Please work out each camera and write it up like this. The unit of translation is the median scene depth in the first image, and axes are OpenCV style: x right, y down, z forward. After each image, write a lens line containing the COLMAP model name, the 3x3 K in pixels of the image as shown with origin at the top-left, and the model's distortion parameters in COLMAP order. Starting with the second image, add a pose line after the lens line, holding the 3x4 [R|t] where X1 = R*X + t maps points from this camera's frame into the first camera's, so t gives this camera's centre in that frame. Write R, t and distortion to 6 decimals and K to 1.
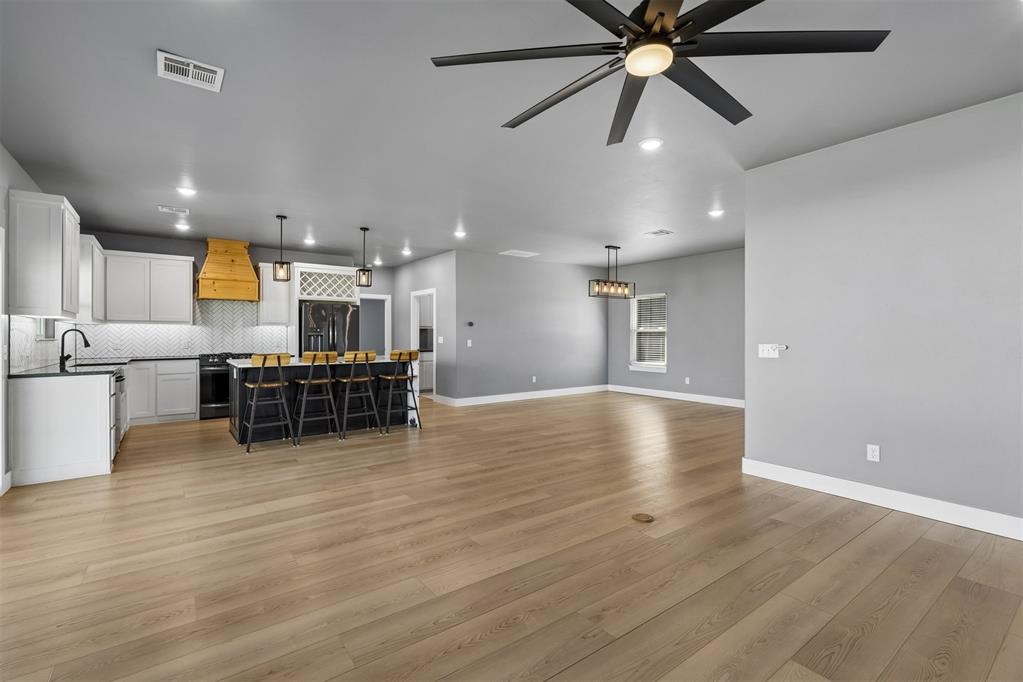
lens RADIAL K [[459.3, 0, 507.3], [0, 459.3, 337.9], [0, 0, 1]] dist [0.007871, -0.000055]
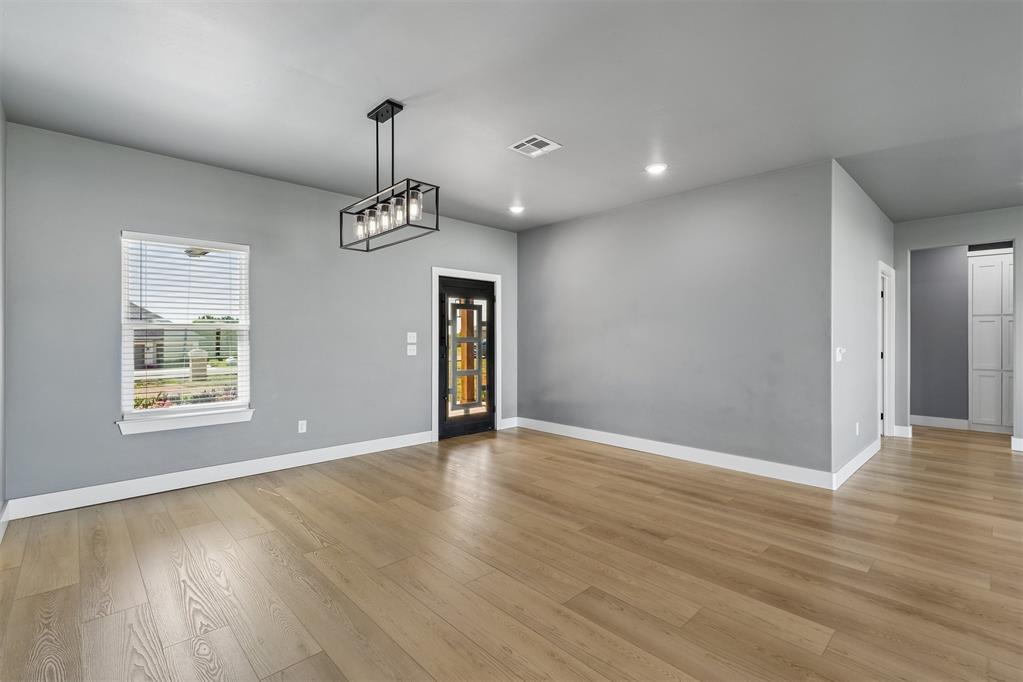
lens RADIAL K [[459.3, 0, 509.6], [0, 459.3, 335.2], [0, 0, 1]] dist [0.007871, -0.000055]
pose [[-0.122784, 0.002072, 0.992431, -0.166273], [0.006292, 0.999979, -0.001309, -0.008112], [-0.992414, 0.006083, -0.122794, 0.924199]]
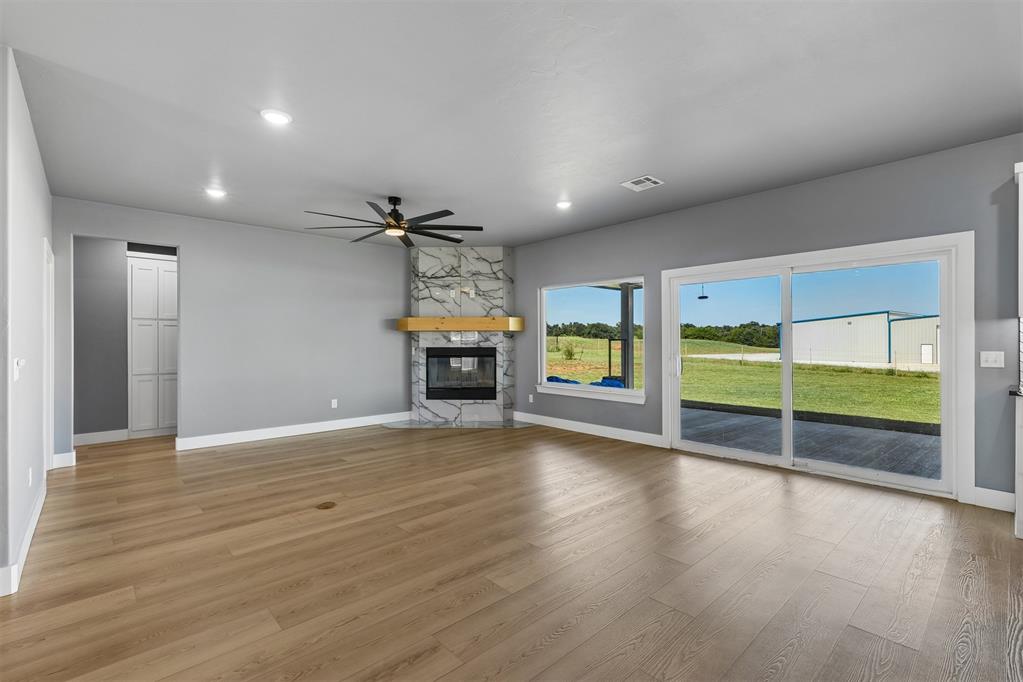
lens RADIAL K [[459.3, 0, 509.0], [0, 459.3, 340.5], [0, 0, 1]] dist [0.007871, -0.000055]
pose [[-0.994863, 0.001855, -0.101217, -0.012459], [0.001291, 0.999983, 0.005641, -0.005668], [0.101226, 0.005482, -0.994848, 0.852791]]
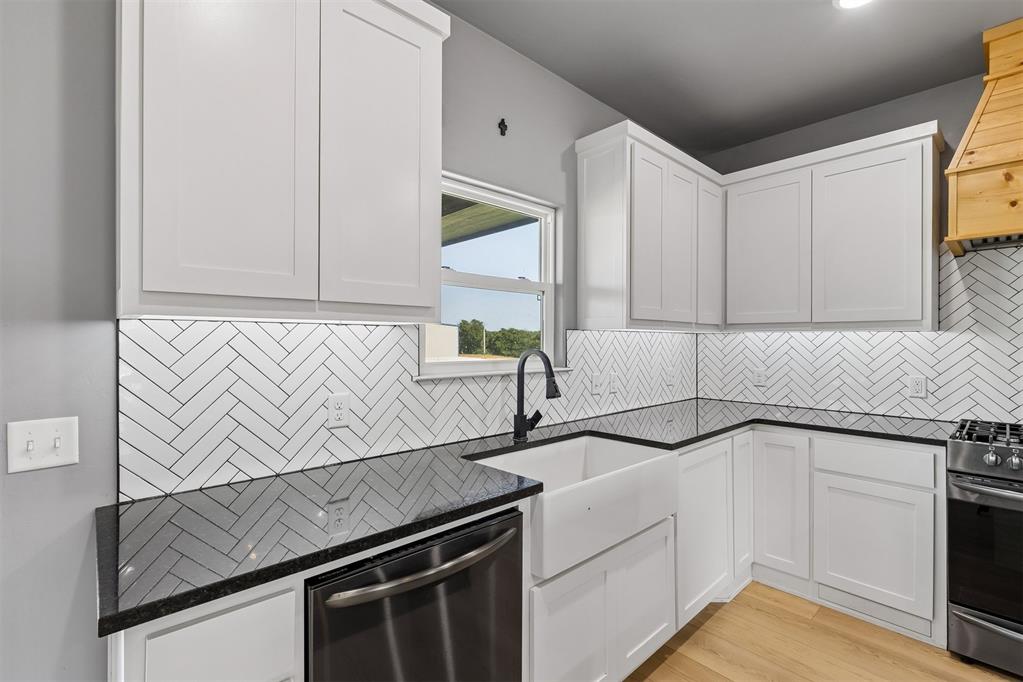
lens RADIAL K [[459.3, 0, 508.9], [0, 459.3, 338.0], [0, 0, 1]] dist [0.007871, -0.000055]
pose [[0.115568, -0.003824, -0.993292, -0.348942], [-0.005883, 0.999972, -0.004534, -0.017501], [0.993282, 0.006367, 0.115542, 0.591878]]
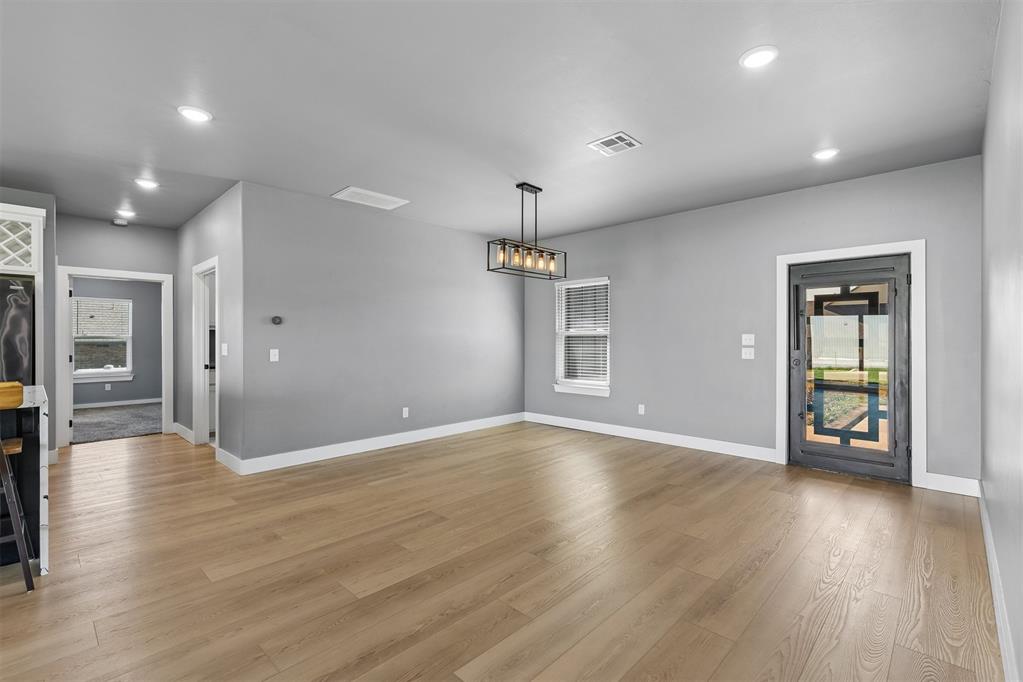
lens RADIAL K [[459.3, 0, 507.9], [0, 459.3, 339.4], [0, 0, 1]] dist [0.007871, -0.000055]
pose [[0.985342, -0.001872, 0.170580, 0.101720], [0.002959, 0.999977, -0.006118, -0.003803], [-0.170564, 0.006533, 0.985325, 0.427396]]
